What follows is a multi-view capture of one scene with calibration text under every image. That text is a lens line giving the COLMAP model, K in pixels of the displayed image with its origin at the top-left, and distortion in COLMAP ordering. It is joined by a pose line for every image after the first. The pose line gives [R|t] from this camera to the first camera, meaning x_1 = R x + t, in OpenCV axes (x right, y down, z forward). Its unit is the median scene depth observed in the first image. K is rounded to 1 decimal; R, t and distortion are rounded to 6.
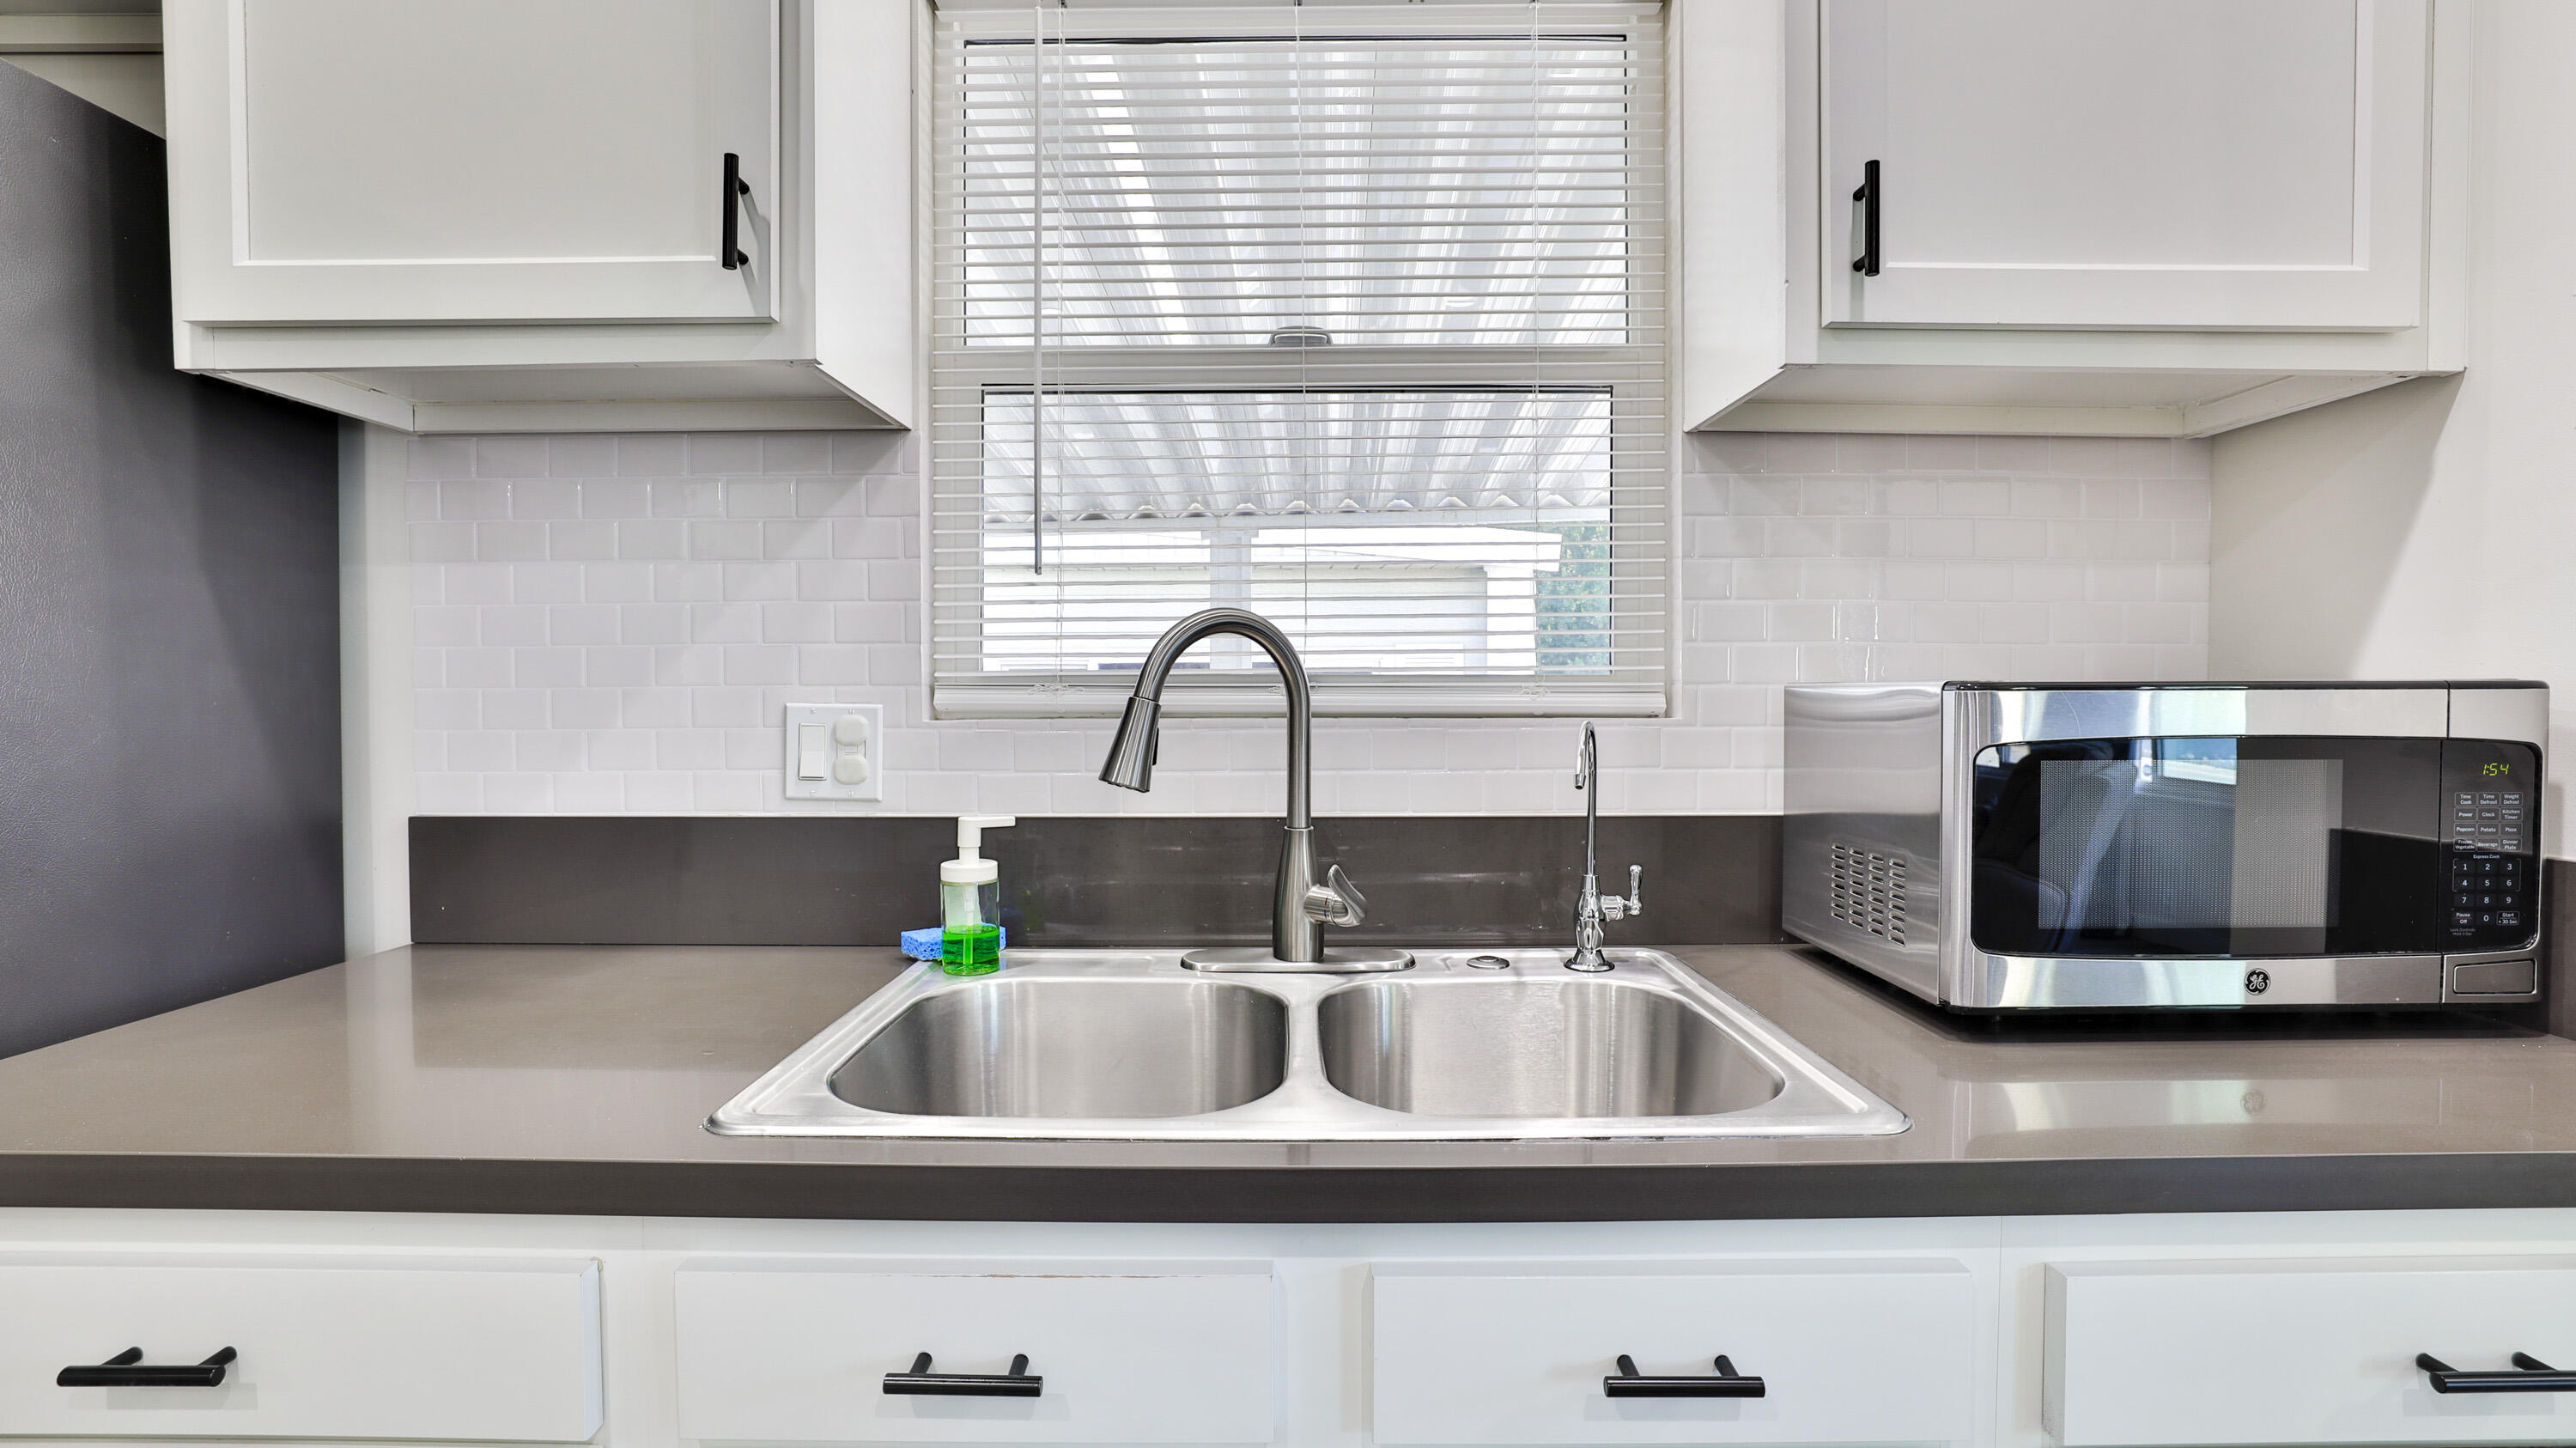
lens RADIAL K [[1212.1, 0, 1274.0], [0, 1212.1, 689.1], [0, 0, 1]] dist [-0.054184, 0.020768]
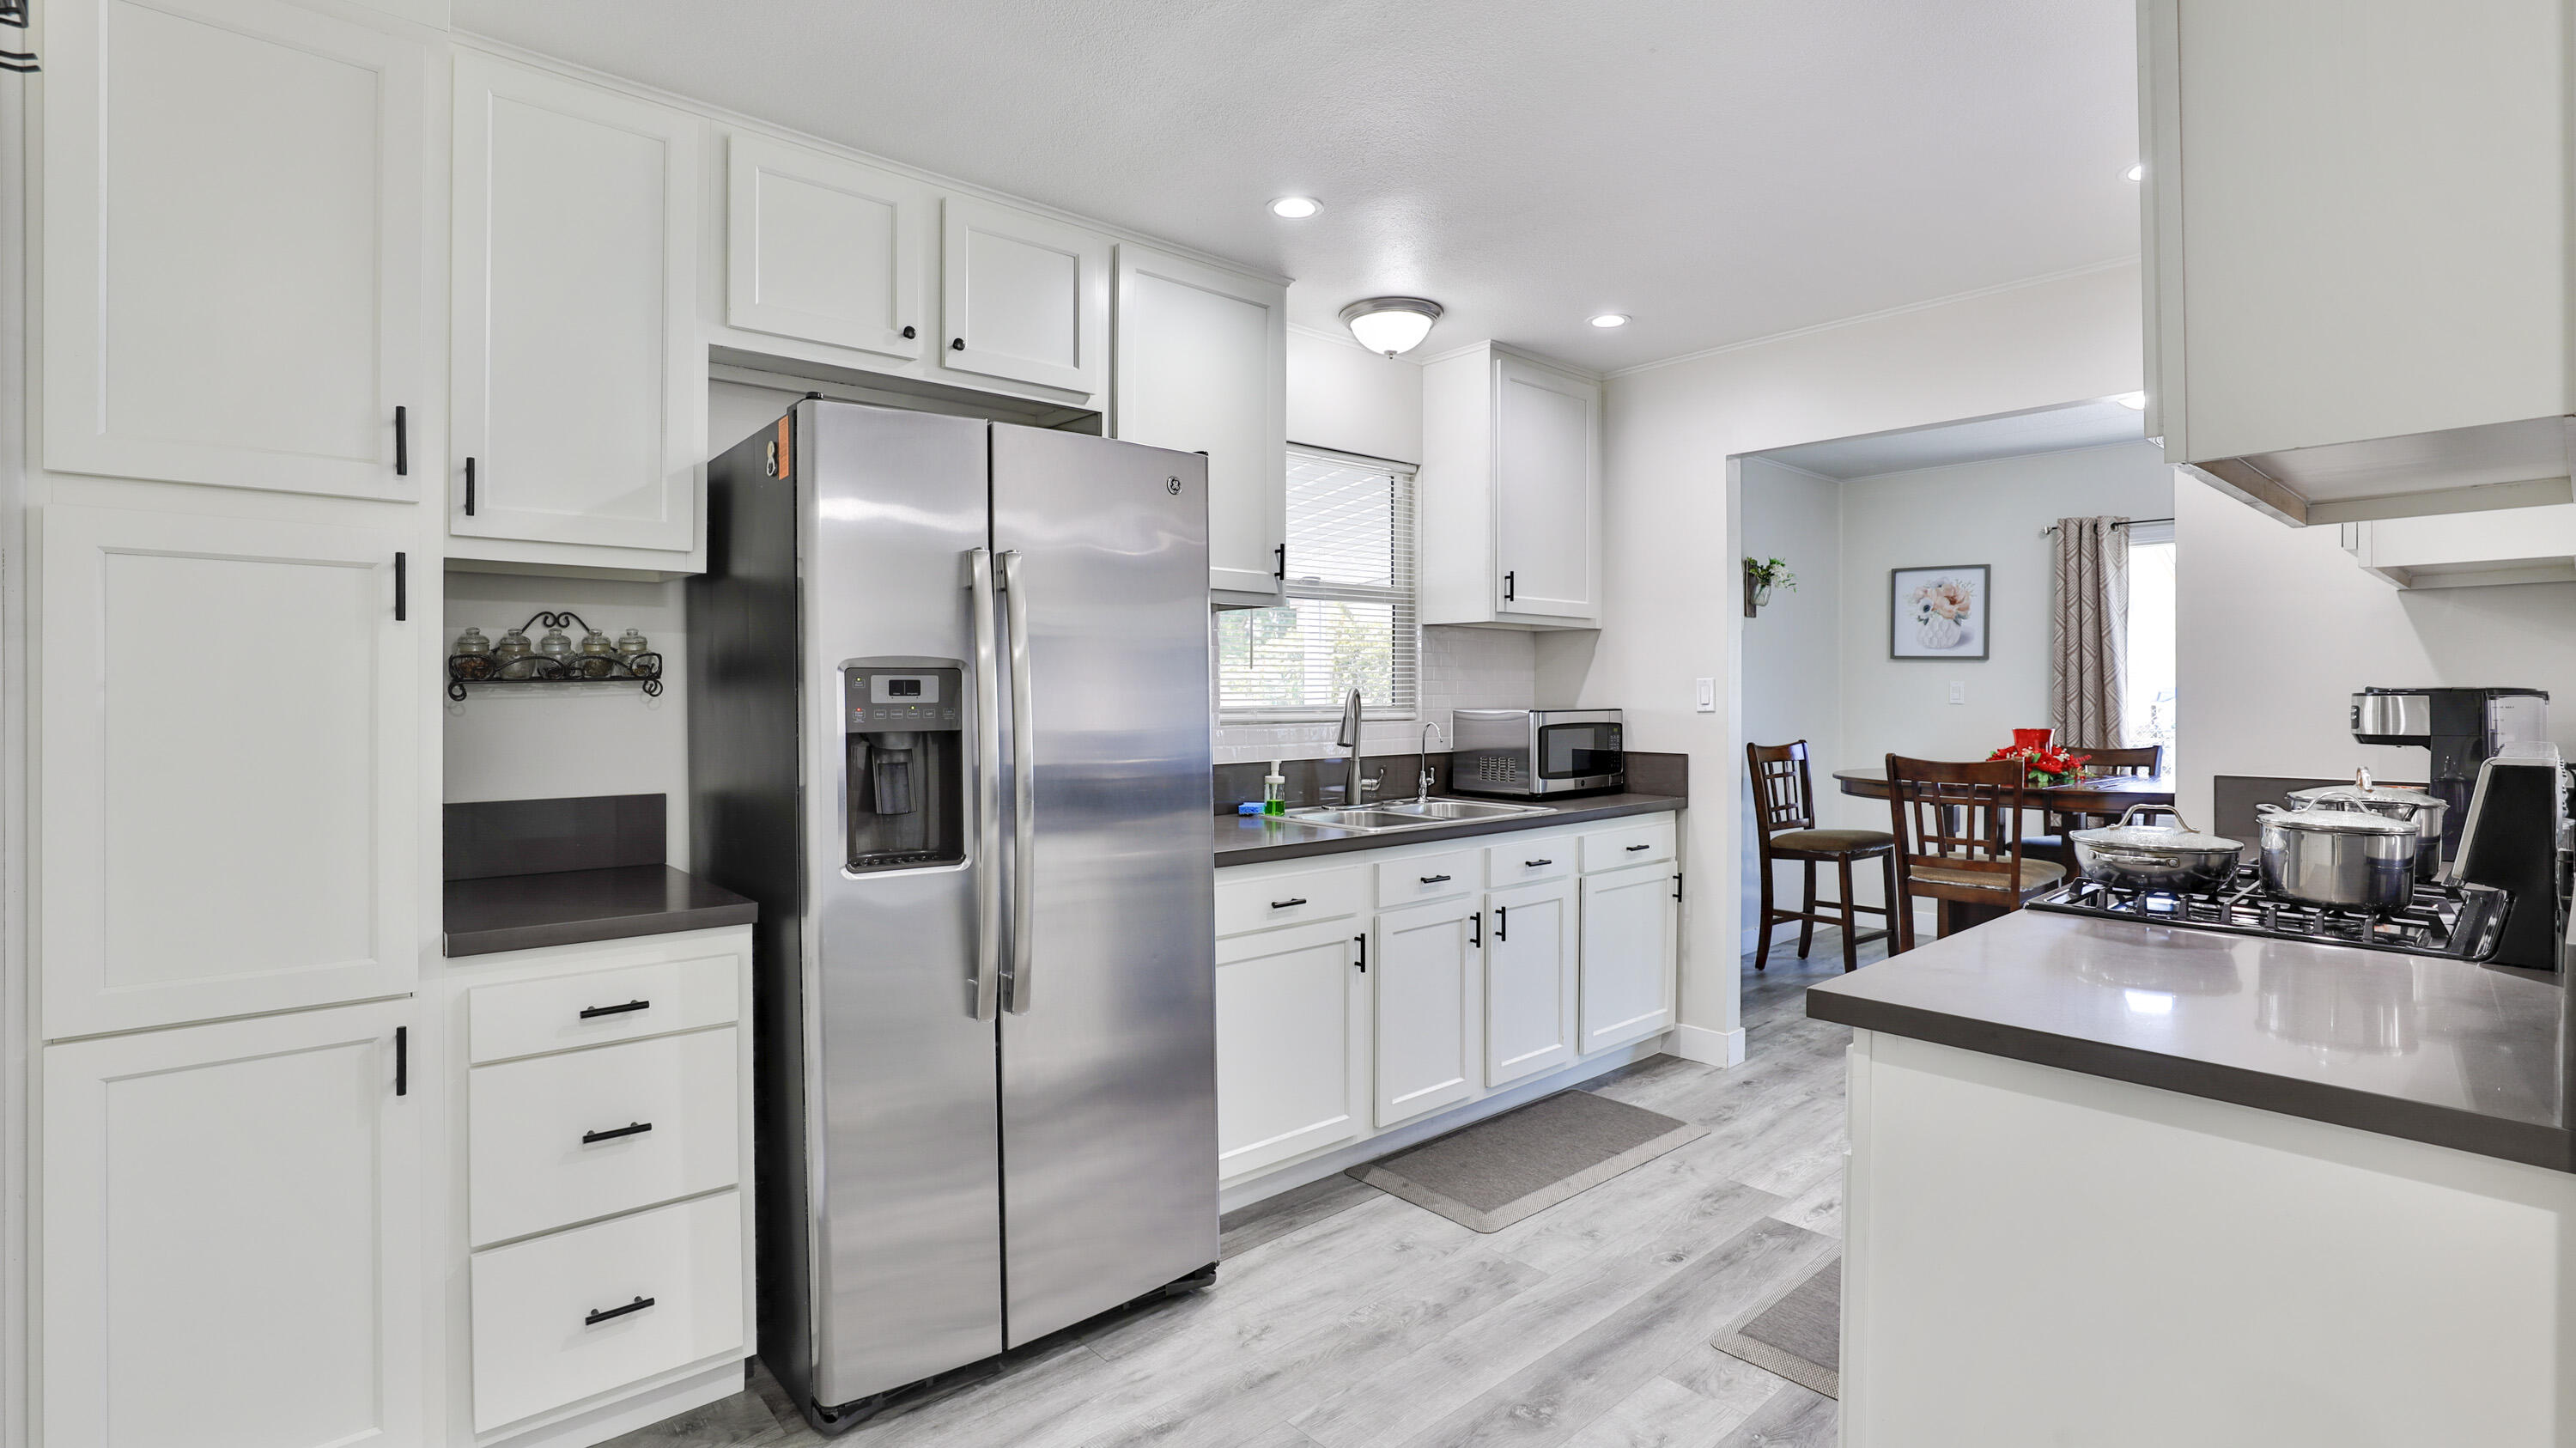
lens RADIAL K [[1212.1, 0, 1274.0], [0, 1212.1, 689.1], [0, 0, 1]] dist [-0.054184, 0.020768]
pose [[0.734498, 0.007153, 0.678573, -2.368437], [0.003844, 0.999885, -0.014701, -0.017027], [-0.678600, 0.013406, 0.734386, -1.152872]]
